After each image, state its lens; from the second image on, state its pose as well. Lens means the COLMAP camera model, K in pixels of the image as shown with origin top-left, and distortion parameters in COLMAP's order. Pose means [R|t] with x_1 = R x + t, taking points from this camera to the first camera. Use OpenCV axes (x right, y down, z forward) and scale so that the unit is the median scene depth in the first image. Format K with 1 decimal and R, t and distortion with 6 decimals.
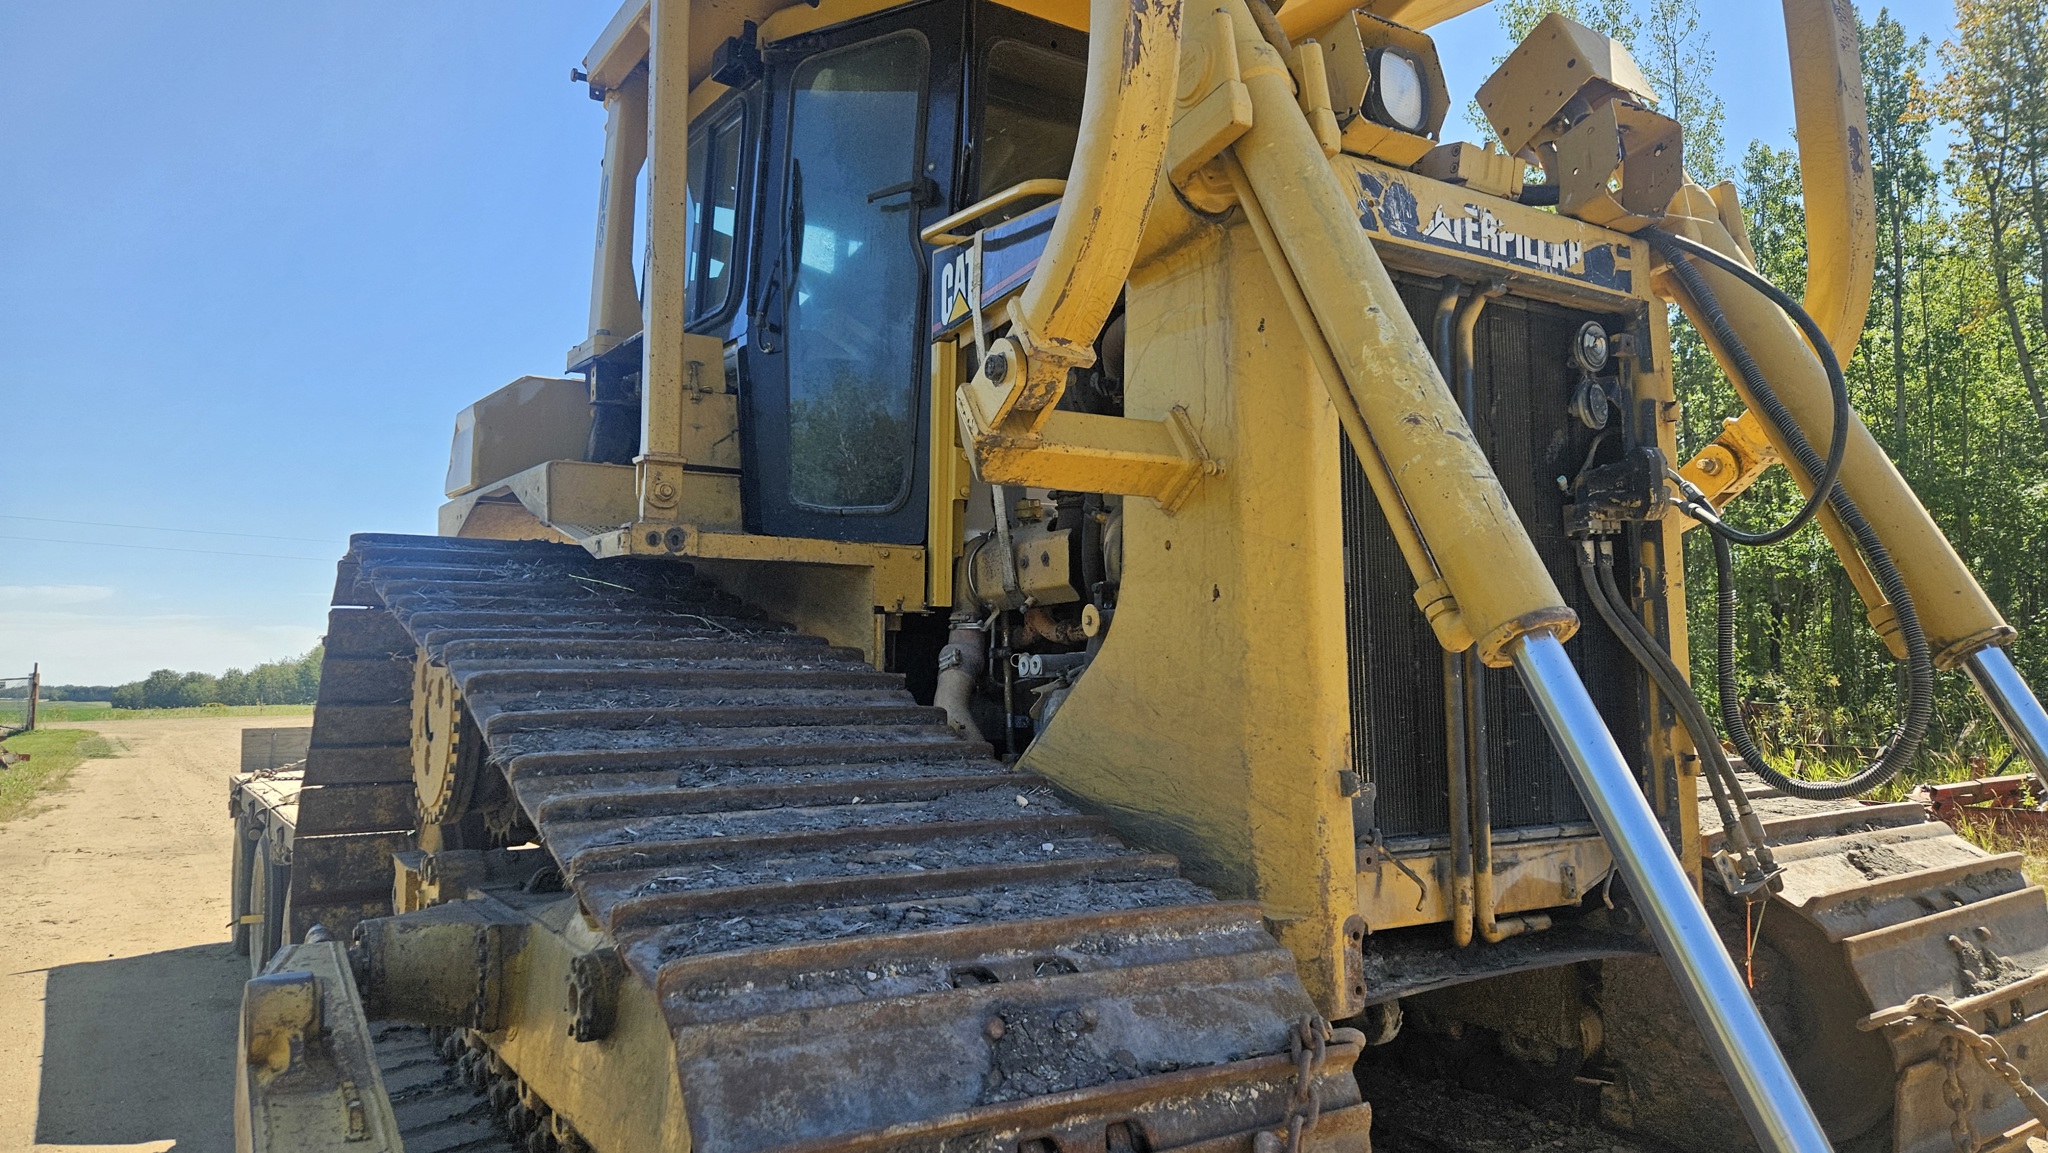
lens RADIAL K [[1381.2, 0, 1026.7], [0, 1381.2, 591.9], [0, 0, 1]] dist [0.067440, -0.061795]
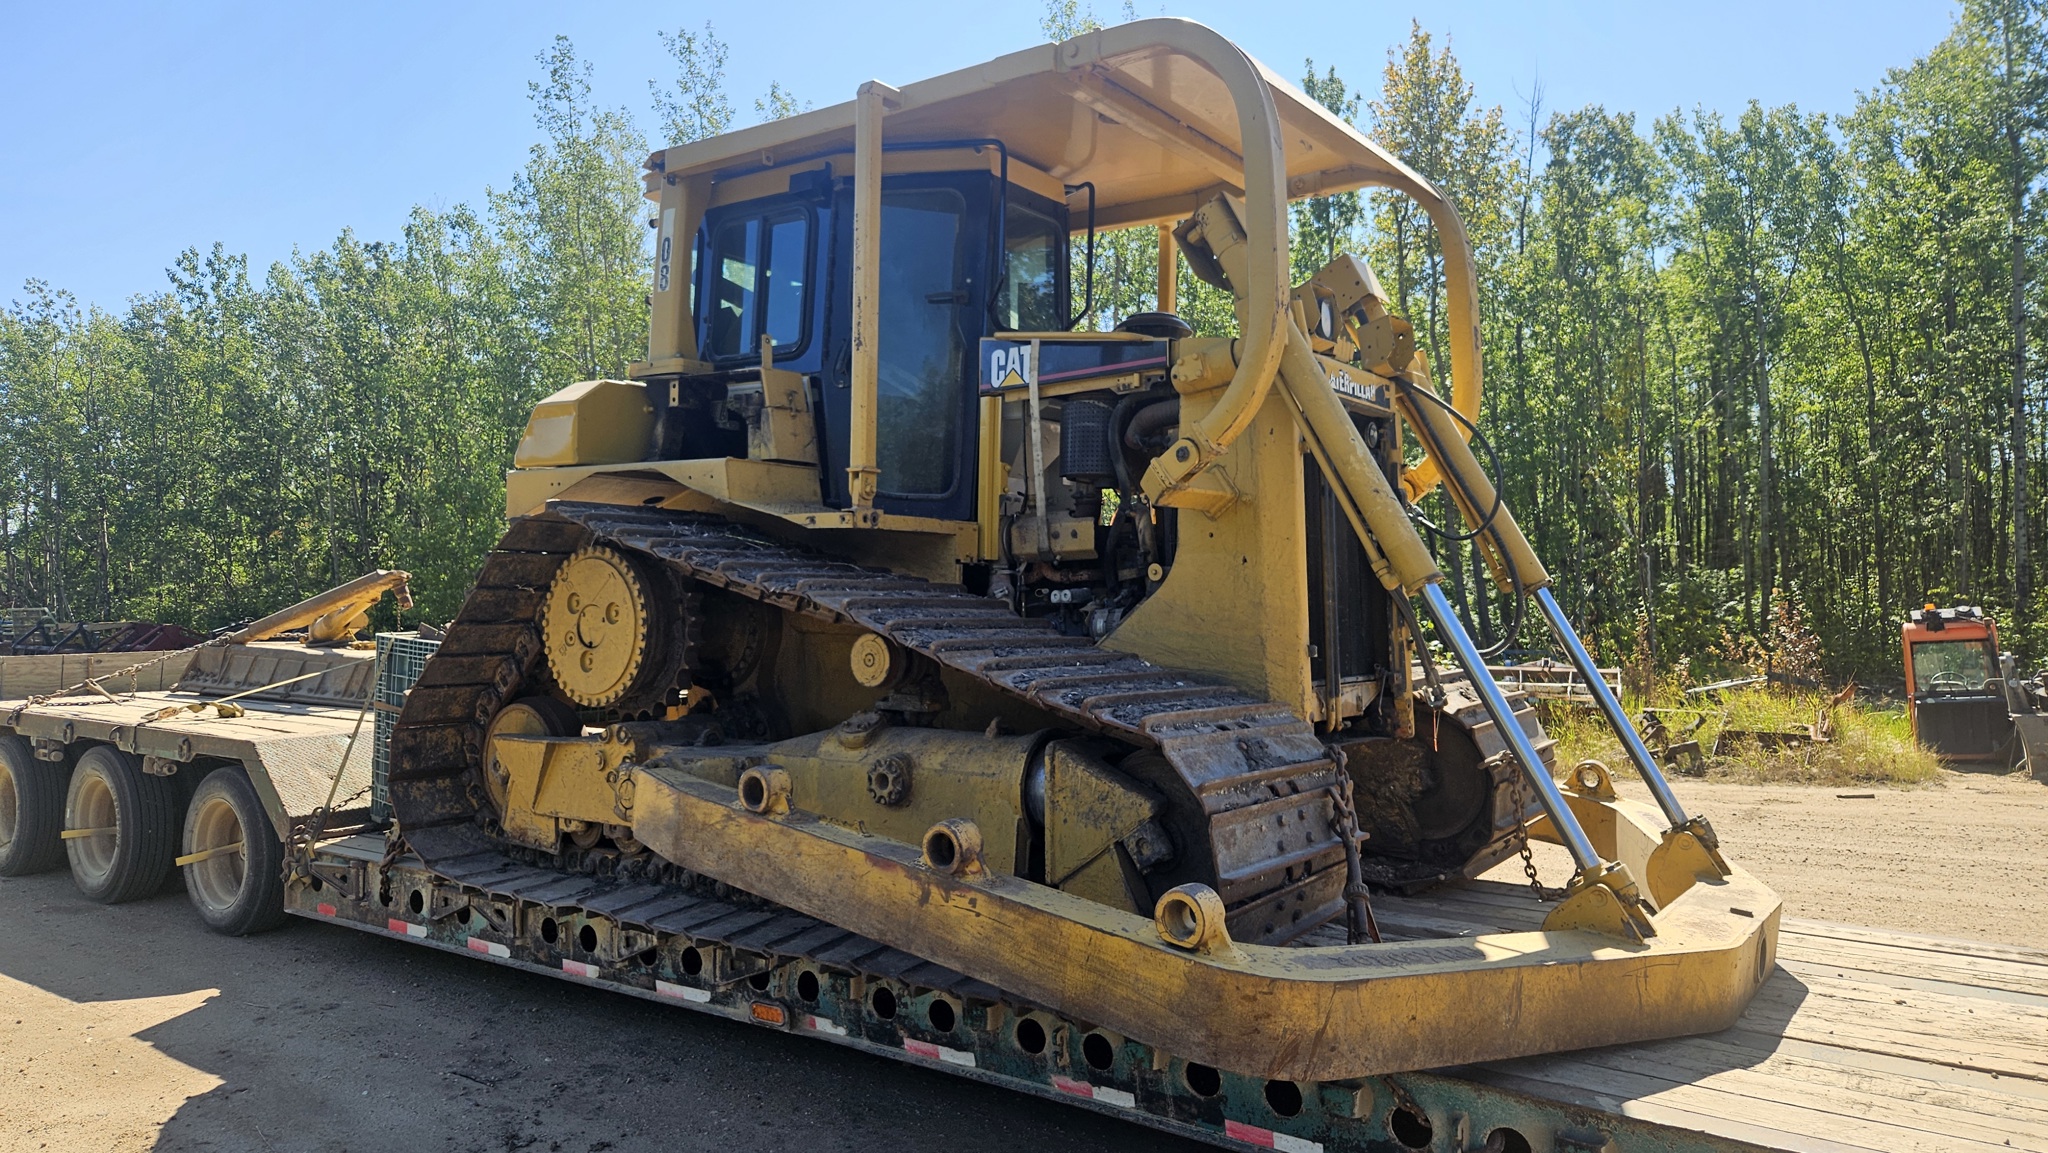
lens RADIAL K [[1381.2, 0, 1011.2], [0, 1381.2, 572.2], [0, 0, 1]] dist [0.067440, -0.061795]
pose [[0.937896, 0.009239, 0.346793, -0.665687], [-0.020884, 0.999336, 0.029856, -0.026425], [-0.346287, -0.035245, 0.937466, -0.592271]]
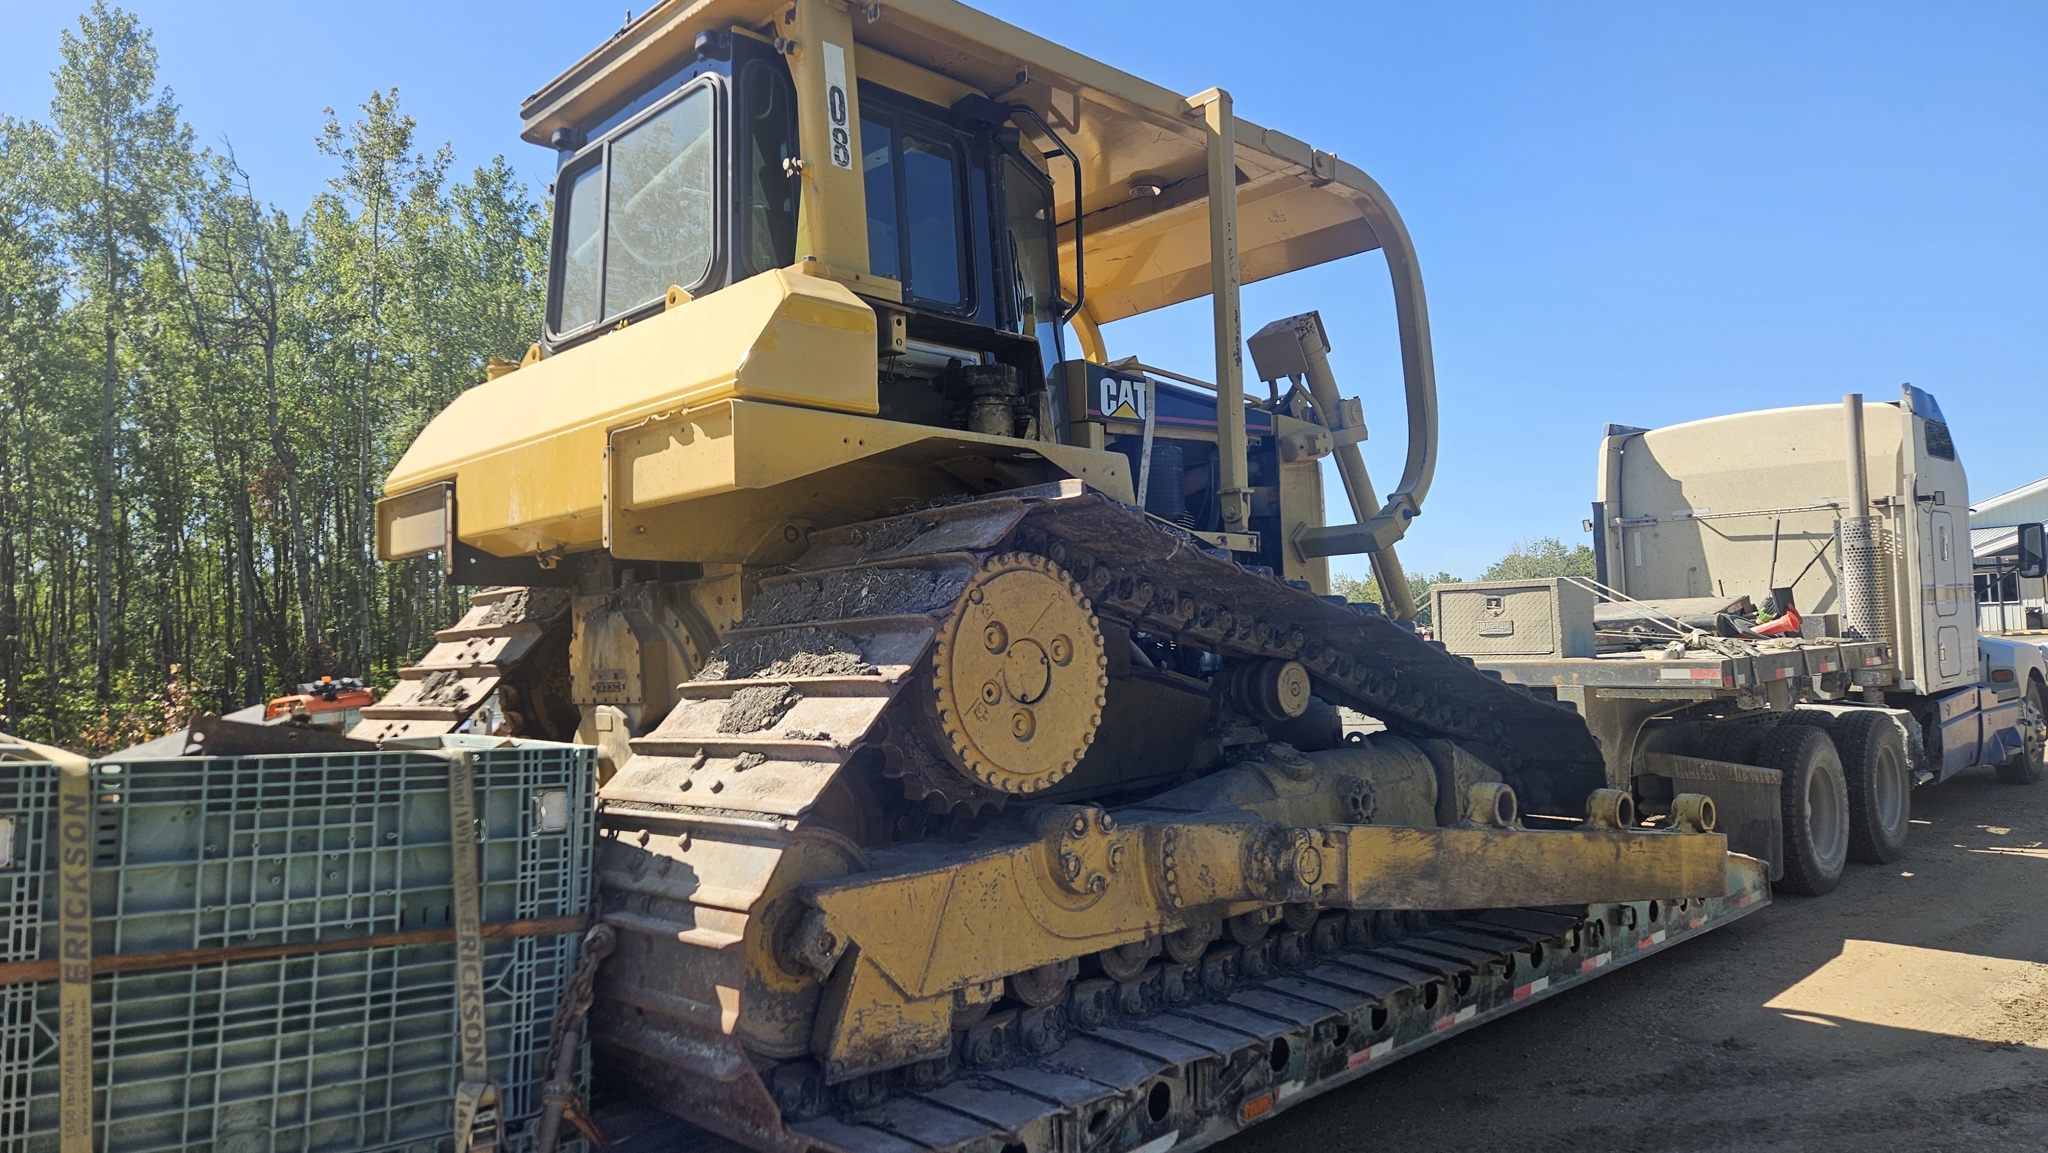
lens RADIAL K [[1381.2, 0, 1013.6], [0, 1381.2, 581.5], [0, 0, 1]] dist [0.067440, -0.061795]
pose [[-0.186542, 0.059901, 0.980619, -1.732034], [-0.018978, 0.997734, -0.064556, 0.109477], [-0.982264, -0.030652, -0.184982, 1.532404]]
